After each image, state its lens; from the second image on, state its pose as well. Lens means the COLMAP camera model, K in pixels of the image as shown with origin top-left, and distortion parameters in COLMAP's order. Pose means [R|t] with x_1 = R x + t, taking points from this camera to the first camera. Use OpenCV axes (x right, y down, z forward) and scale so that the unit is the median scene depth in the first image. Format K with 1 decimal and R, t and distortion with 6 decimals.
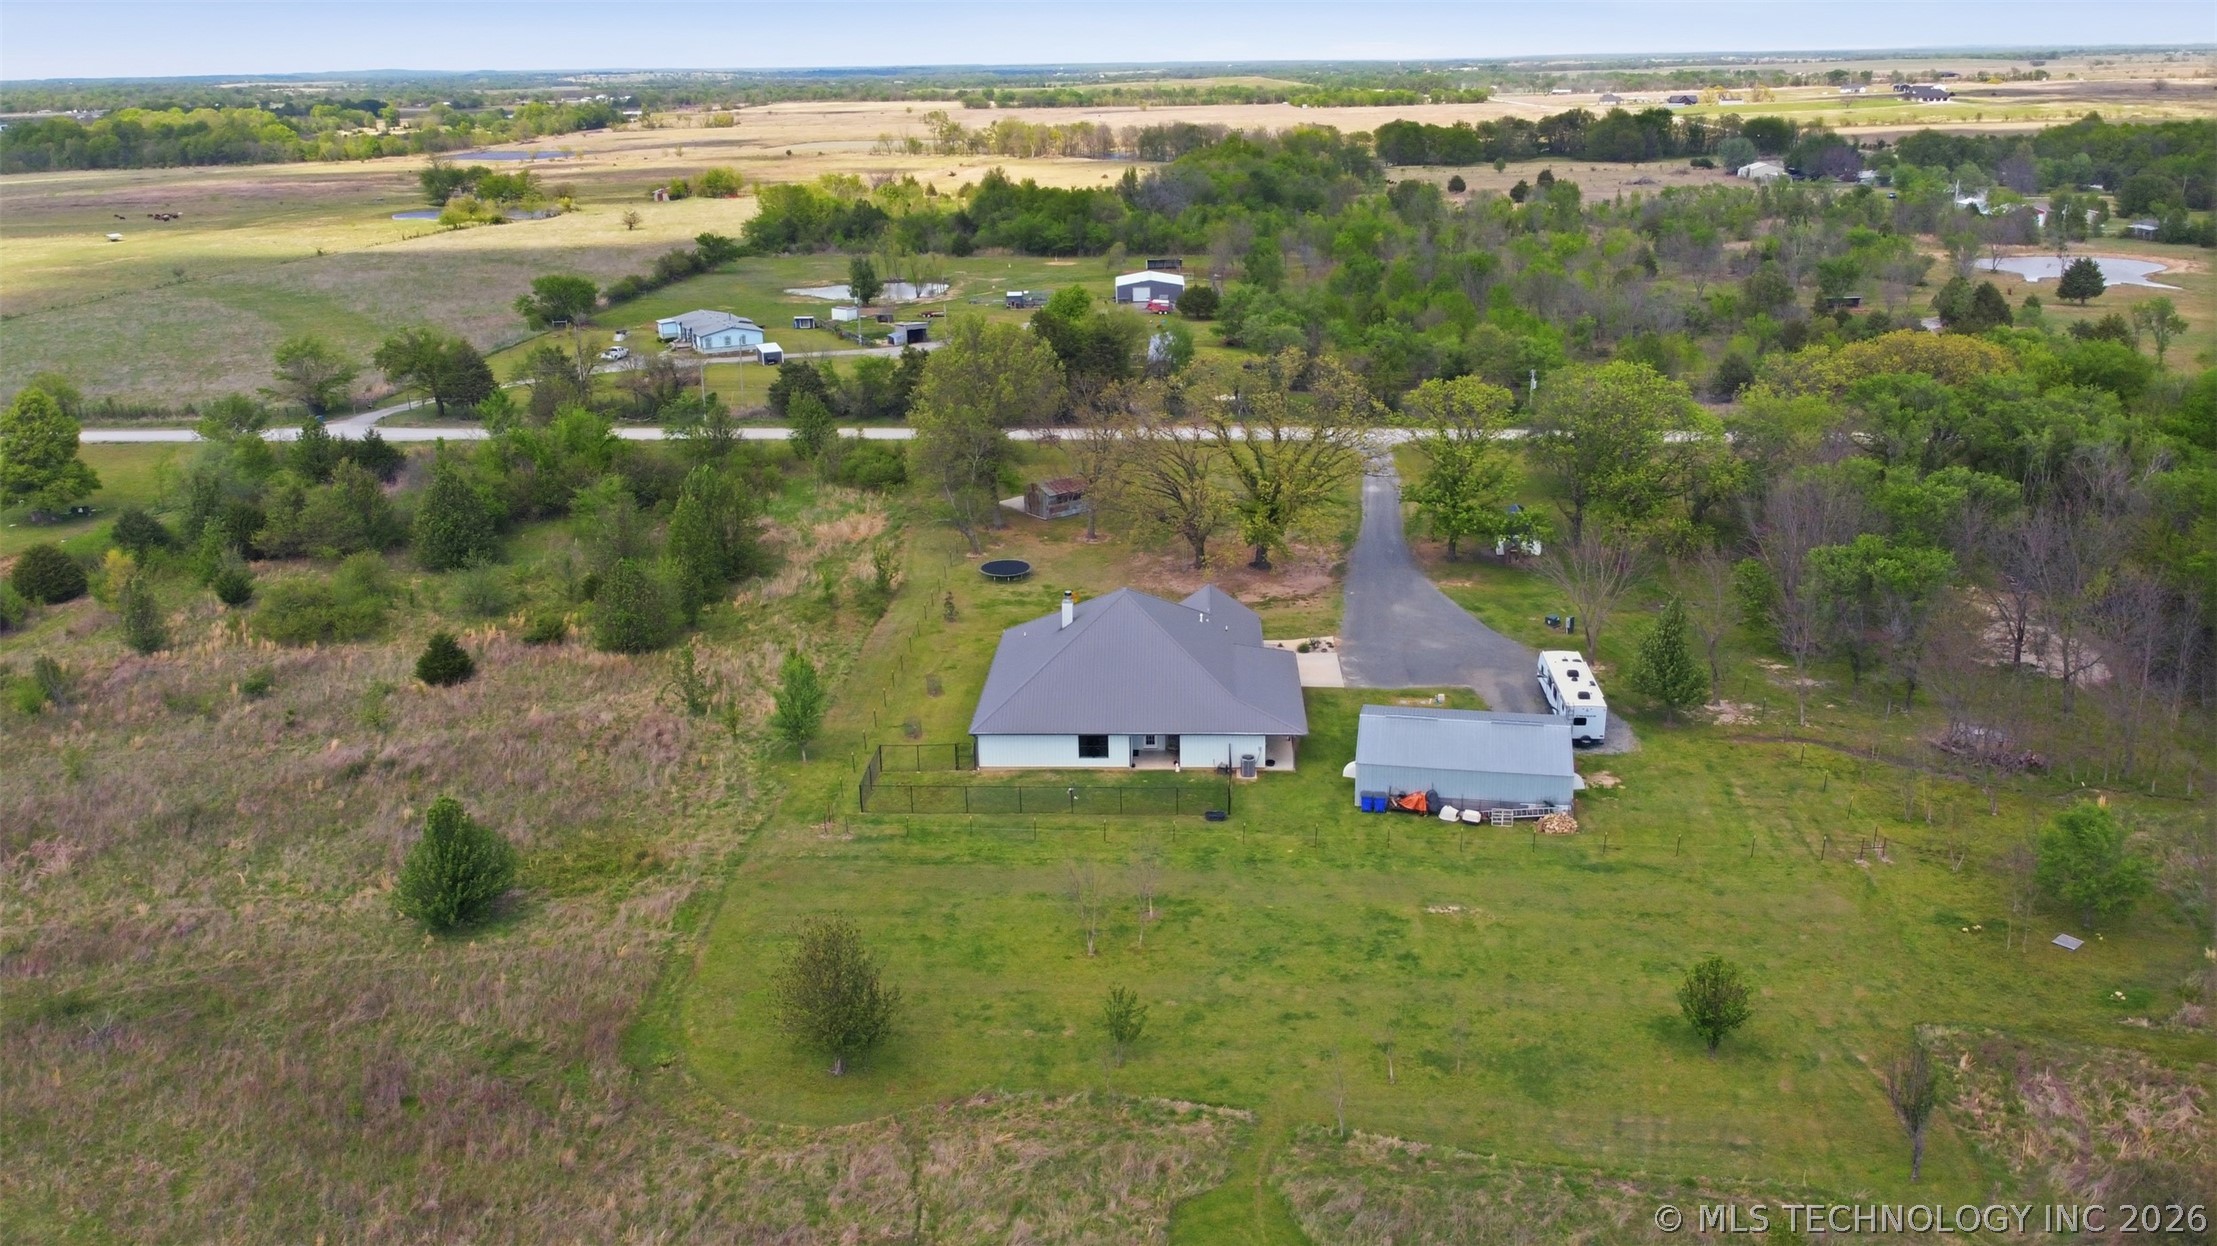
lens RADIAL K [[1665.4, 0, 1107.4], [0, 1665.4, 624.0], [0, 0, 1]] dist [0.010638, -0.015206]
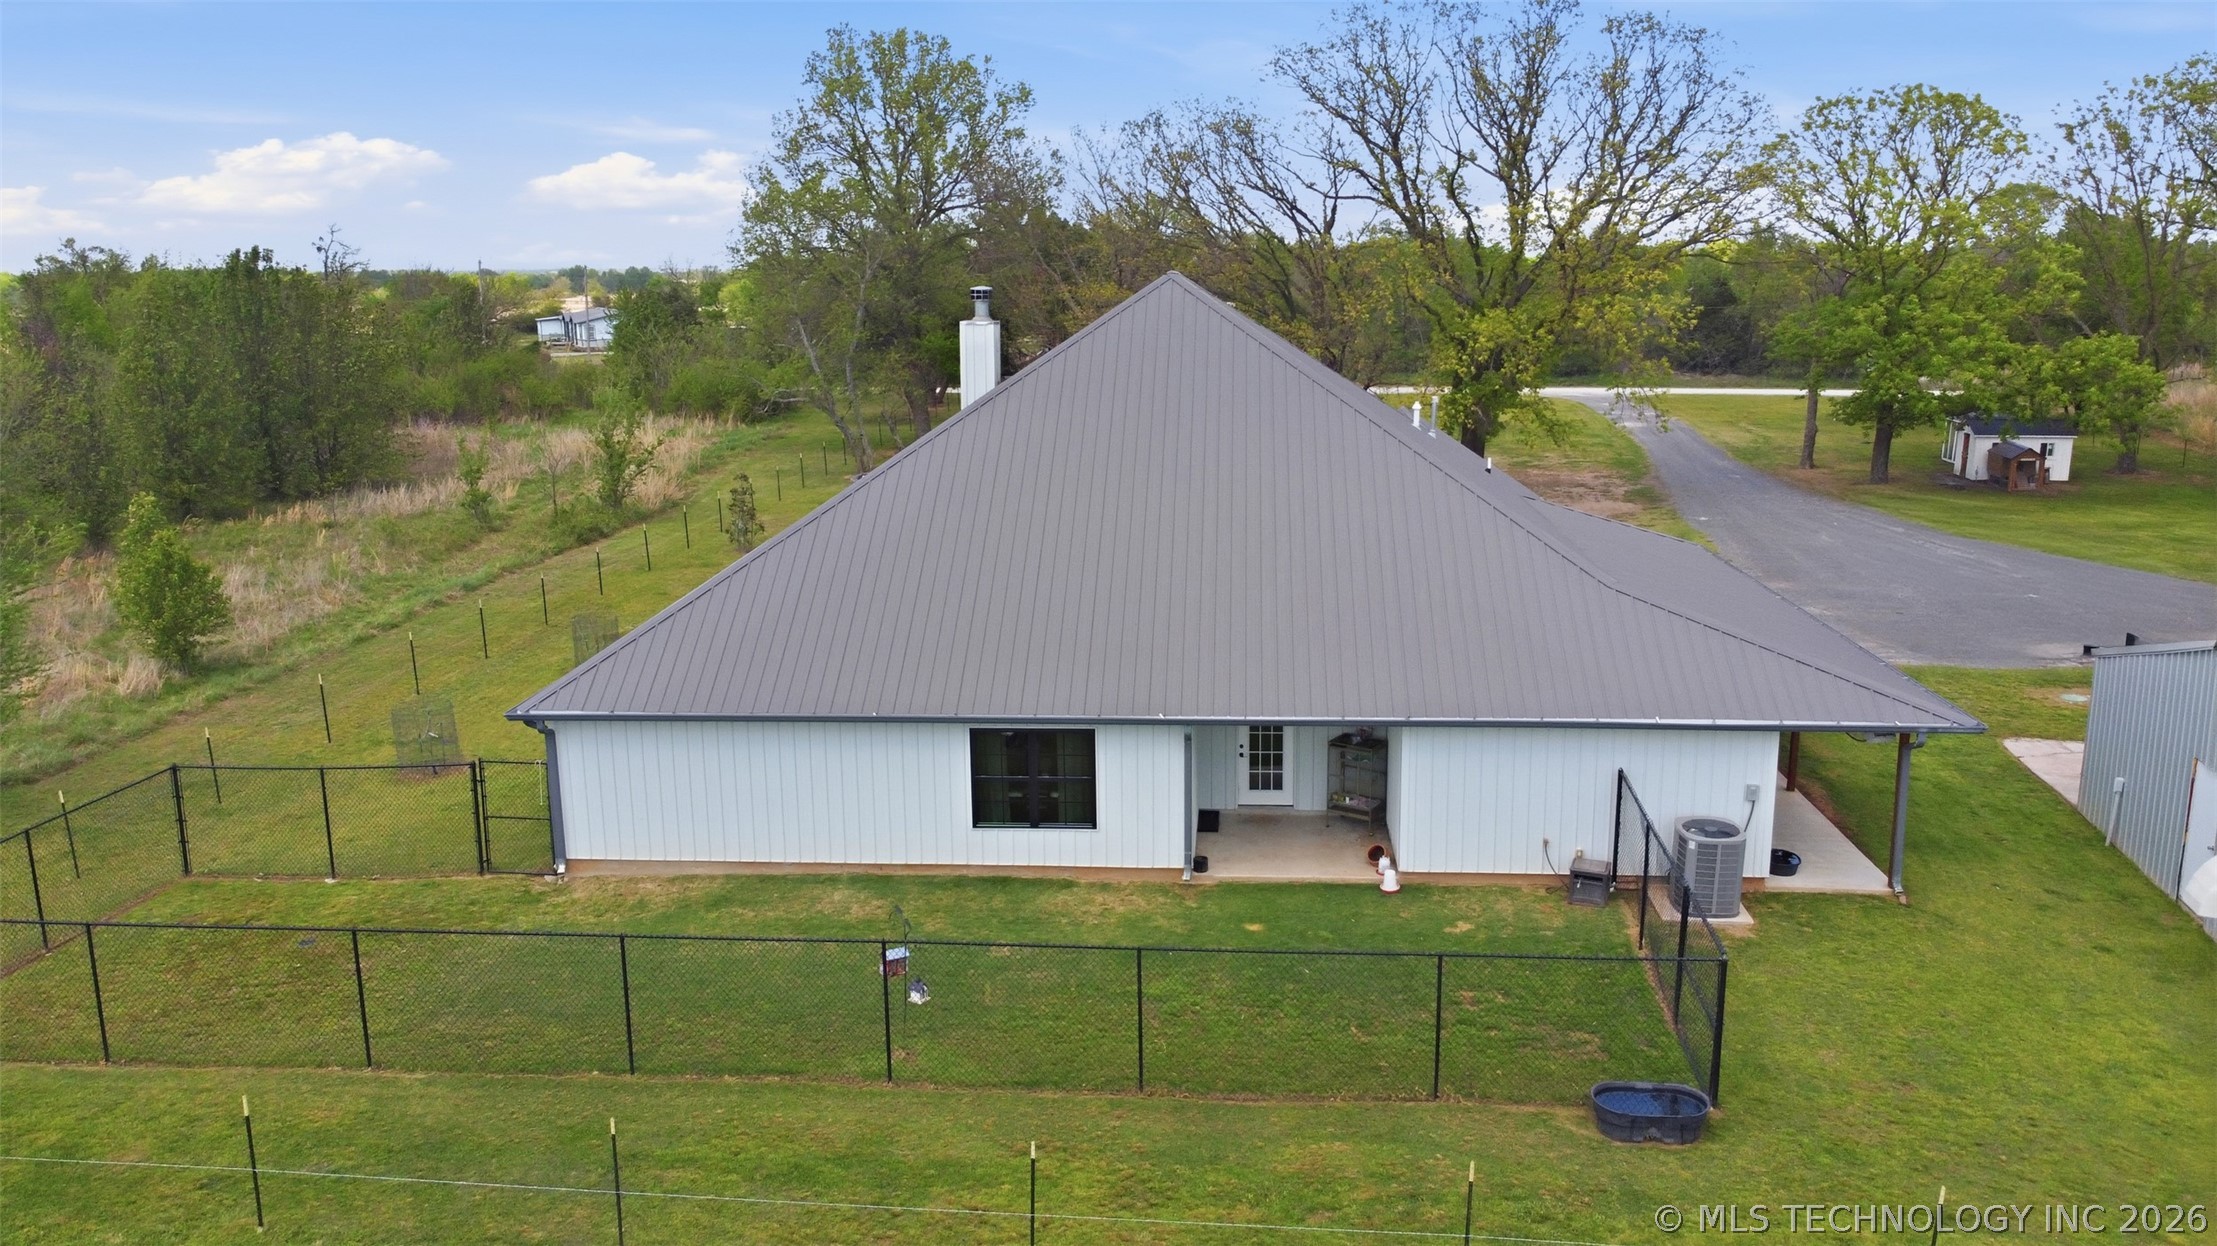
lens RADIAL K [[1665.4, 0, 1106.2], [0, 1665.4, 622.9], [0, 0, 1]] dist [0.010638, -0.015206]
pose [[0.999599, 0.010467, -0.026329, 0.008126], [-0.013174, 0.994404, -0.104819, 0.076629], [0.025085, 0.105123, 0.994143, 0.761654]]
